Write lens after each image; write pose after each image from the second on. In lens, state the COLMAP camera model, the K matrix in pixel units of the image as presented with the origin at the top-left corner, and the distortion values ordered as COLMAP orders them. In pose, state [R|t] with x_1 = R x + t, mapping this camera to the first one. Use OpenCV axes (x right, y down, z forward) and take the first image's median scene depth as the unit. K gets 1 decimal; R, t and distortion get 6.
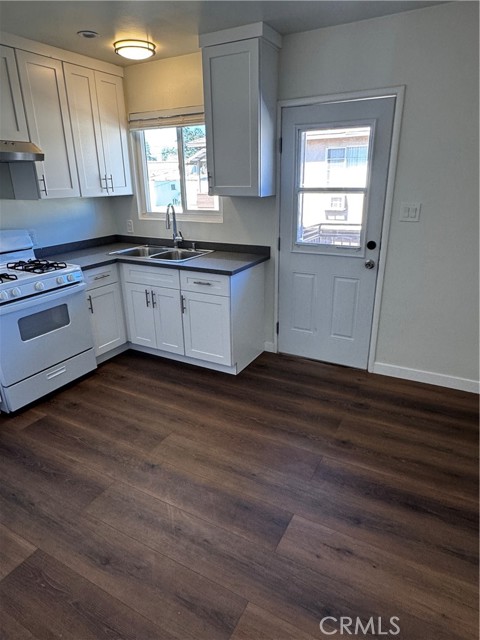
lens RADIAL K [[393.4, 0, 238.6], [0, 393.4, 319.1], [0, 0, 1]] dist [-0.004404, -0.002514]
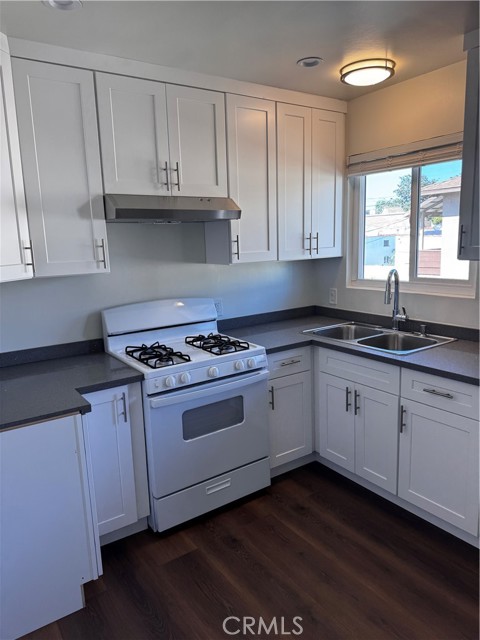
lens RADIAL K [[445.5, 0, 239.3], [0, 445.5, 324.2], [0, 0, 1]] dist [0.048016, -0.014275]
pose [[0.894607, 0.068851, -0.441517, -0.064062], [-0.131609, 0.984829, -0.113092, -0.073206], [0.427032, 0.159281, 0.890097, 0.186520]]
